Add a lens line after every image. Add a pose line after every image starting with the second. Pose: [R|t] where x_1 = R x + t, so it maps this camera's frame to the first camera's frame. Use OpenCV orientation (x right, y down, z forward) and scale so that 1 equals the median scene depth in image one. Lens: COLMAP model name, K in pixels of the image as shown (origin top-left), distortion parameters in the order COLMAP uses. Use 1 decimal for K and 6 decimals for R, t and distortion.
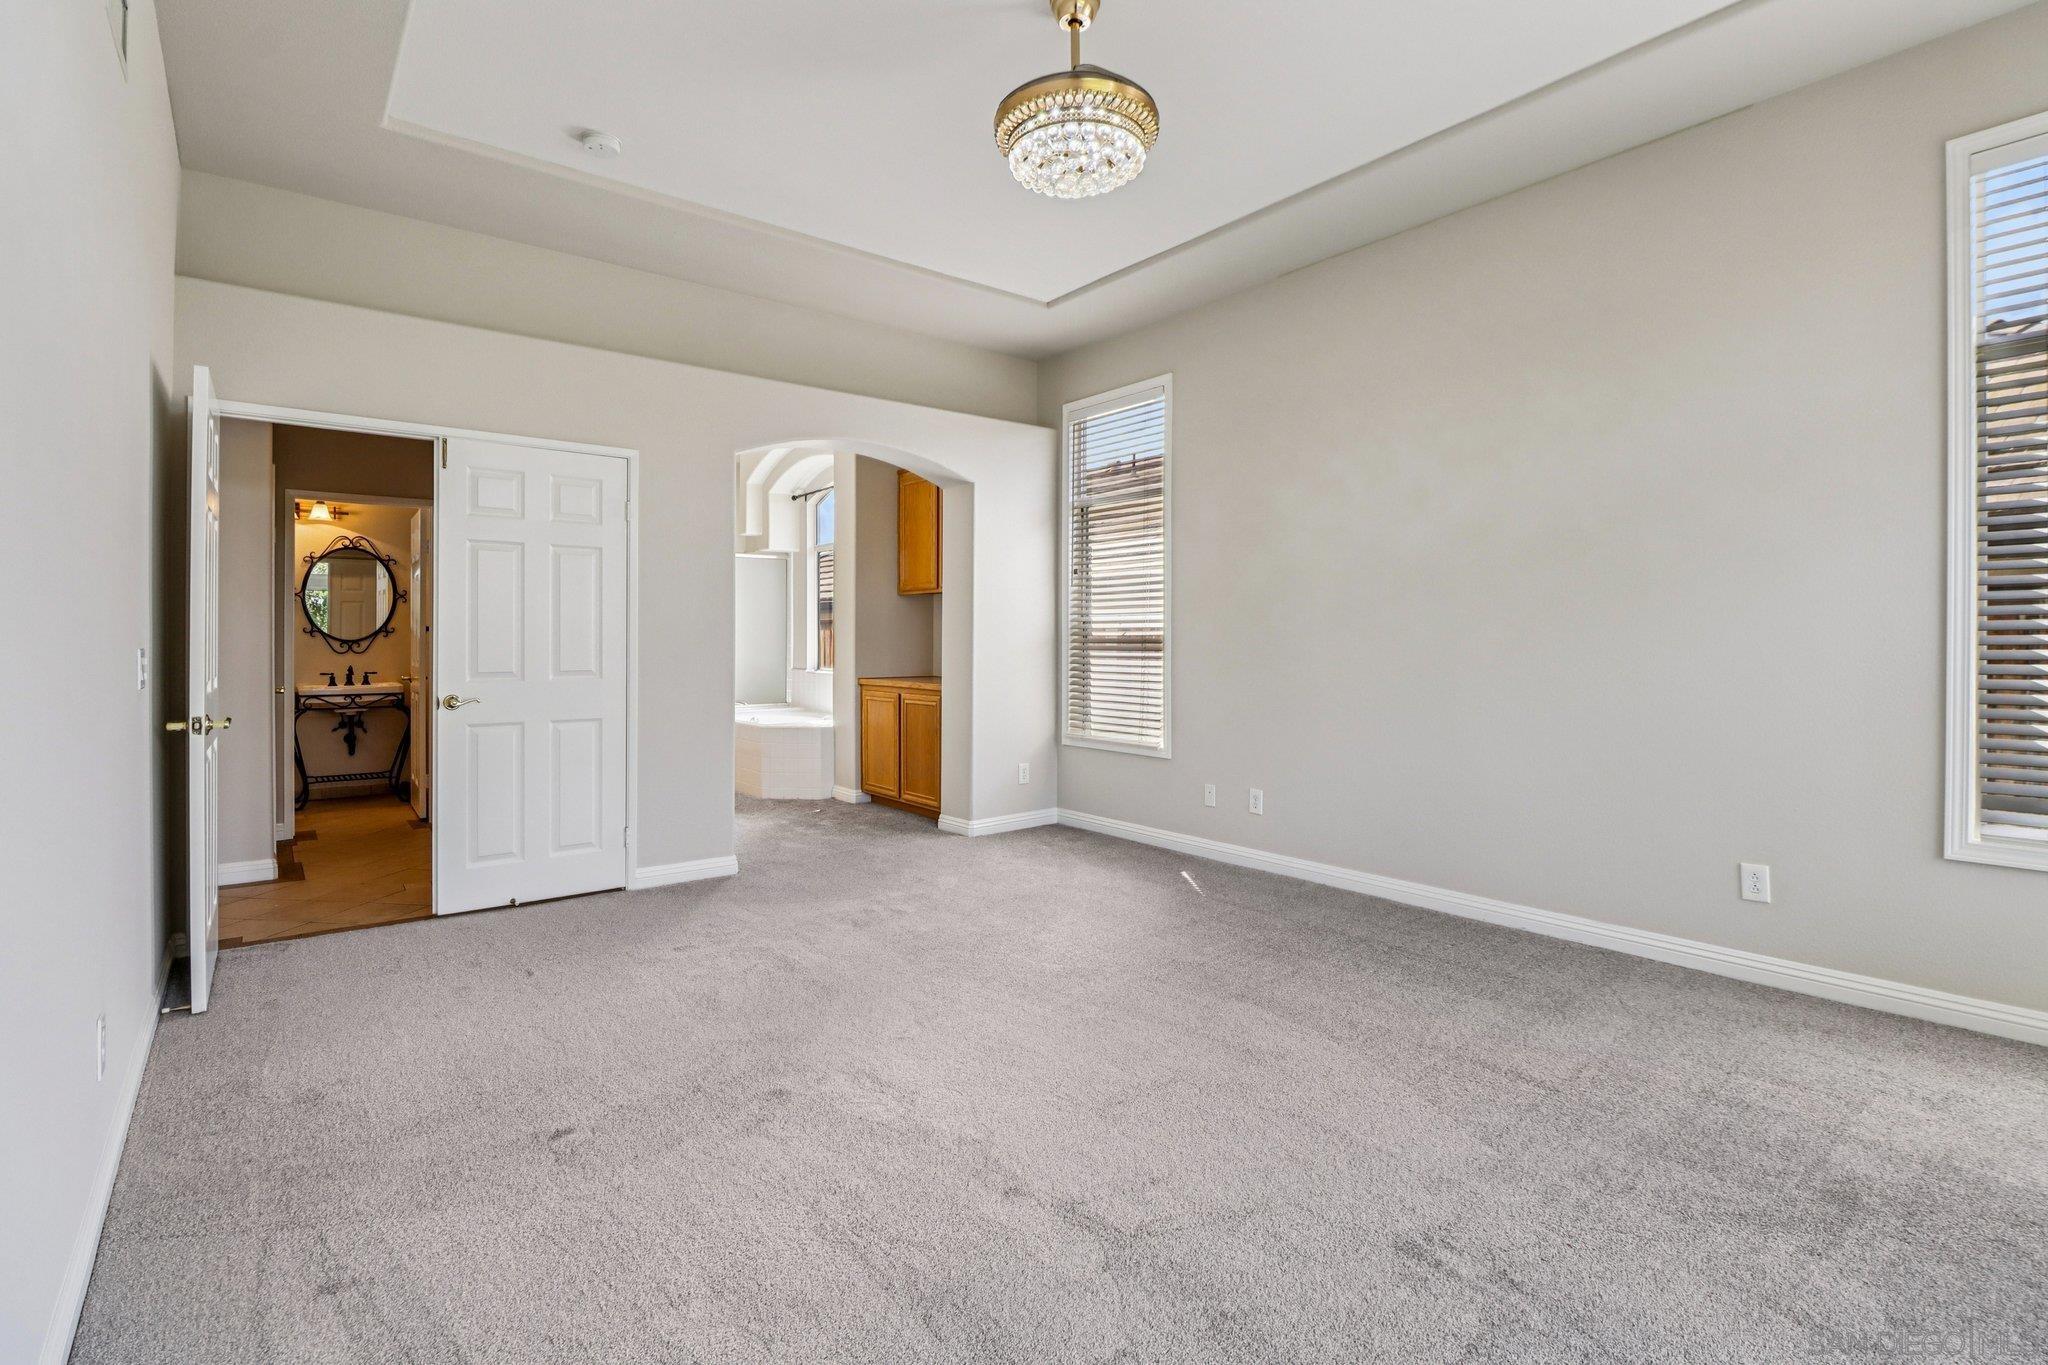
lens RADIAL K [[956.3, 0, 1037.0], [0, 956.3, 643.3], [0, 0, 1]] dist [0.003379, -0.016627]
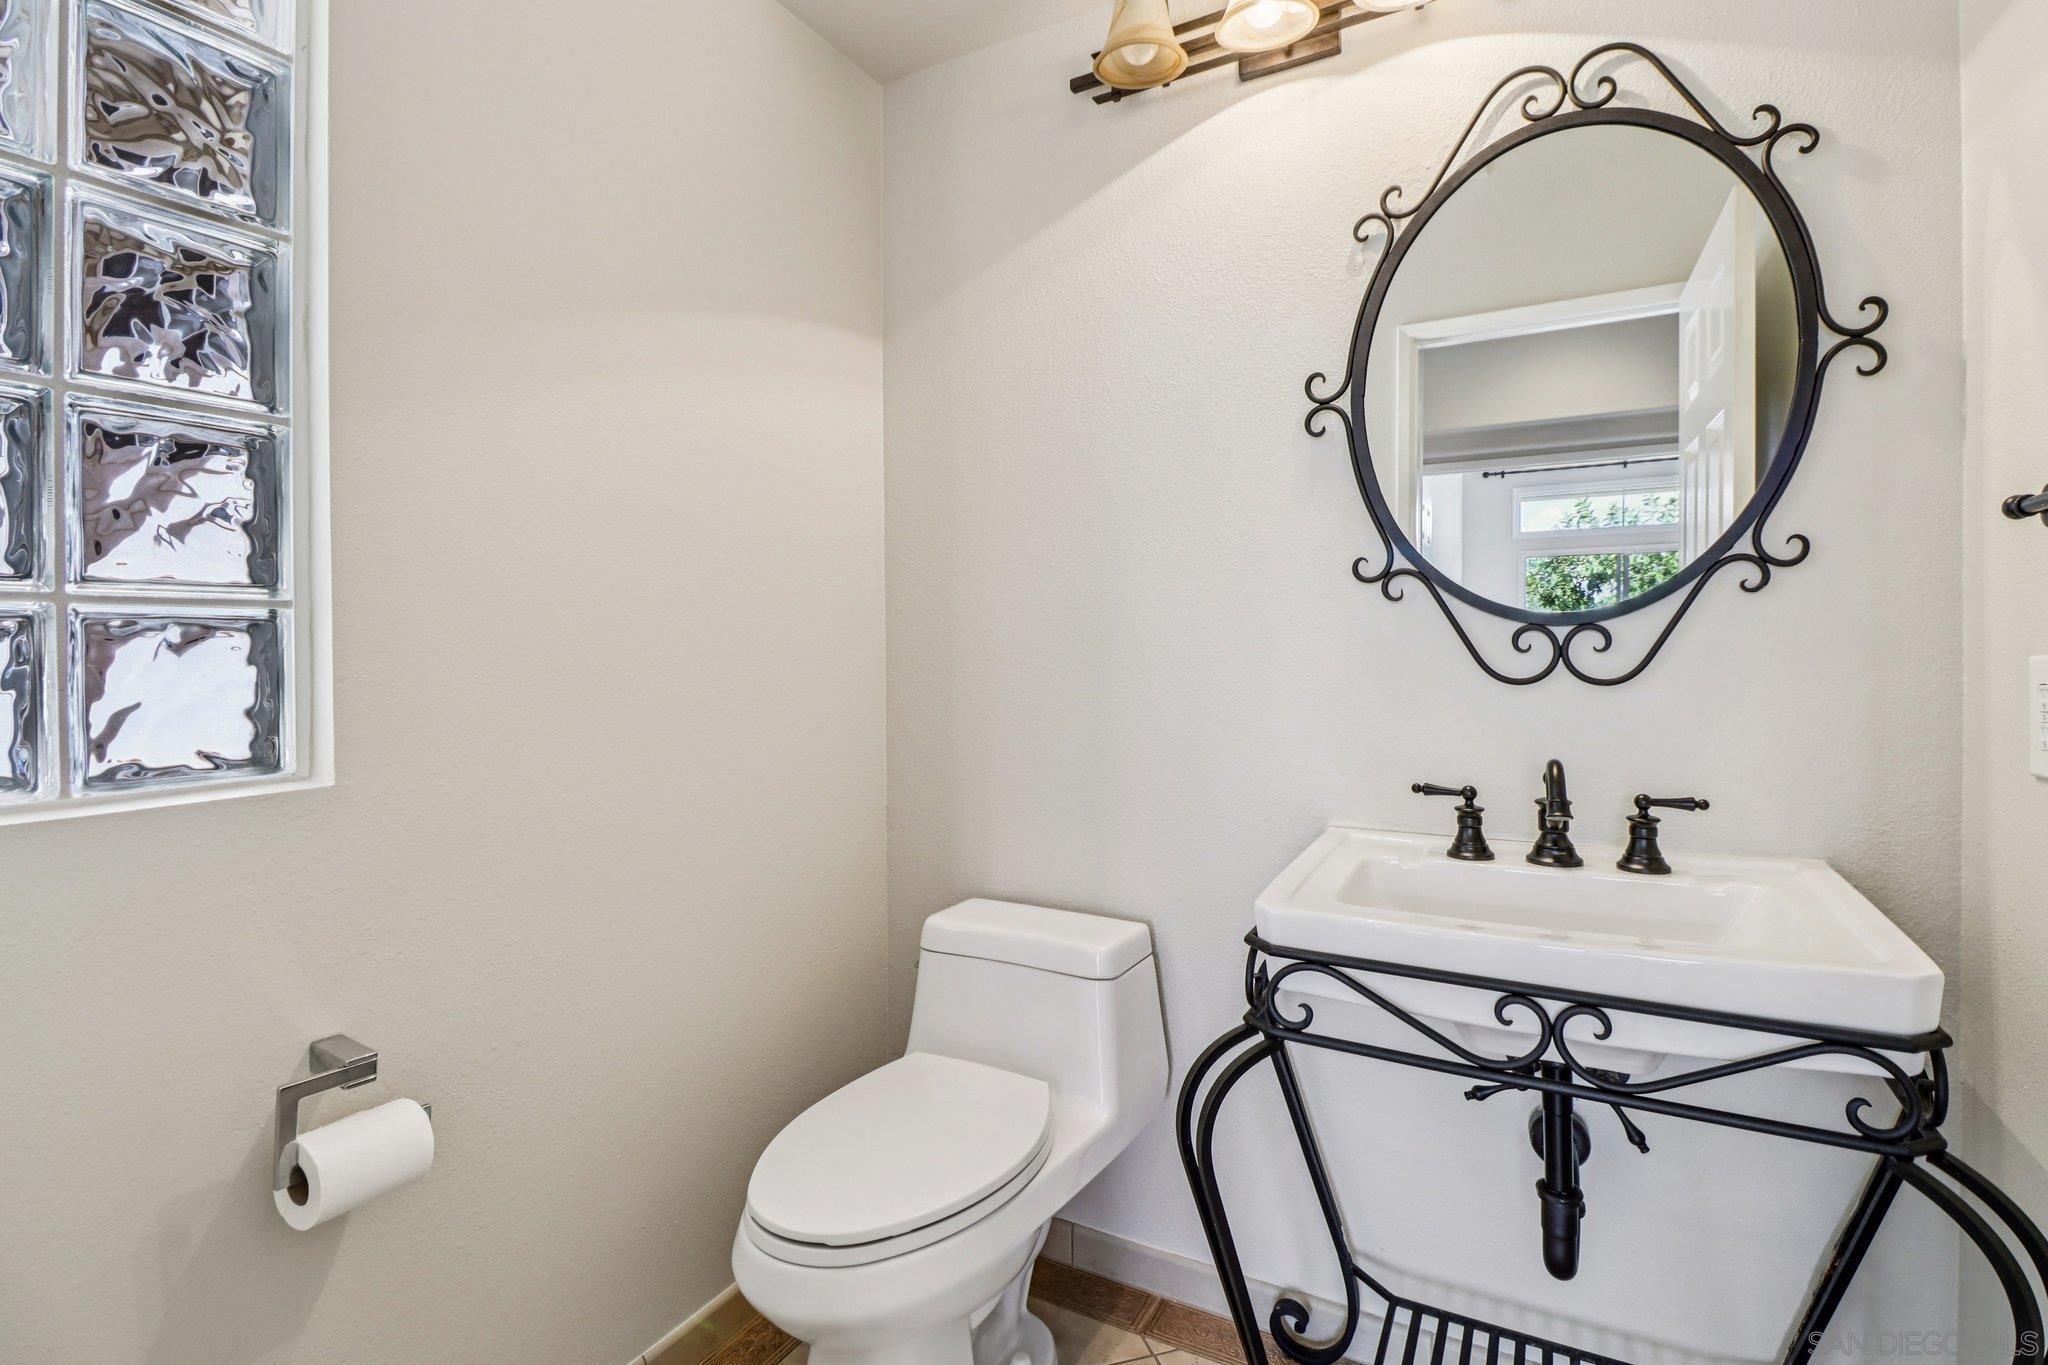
lens RADIAL K [[978.6, 0, 1039.0], [0, 978.6, 643.8], [0, 0, 1]] dist [0.001772, -0.013973]
pose [[0.392505, -0.003862, -0.919742, -0.588718], [0.000937, 0.999992, -0.003800, 0.003564], [0.919749, 0.000630, 0.392506, 0.837069]]
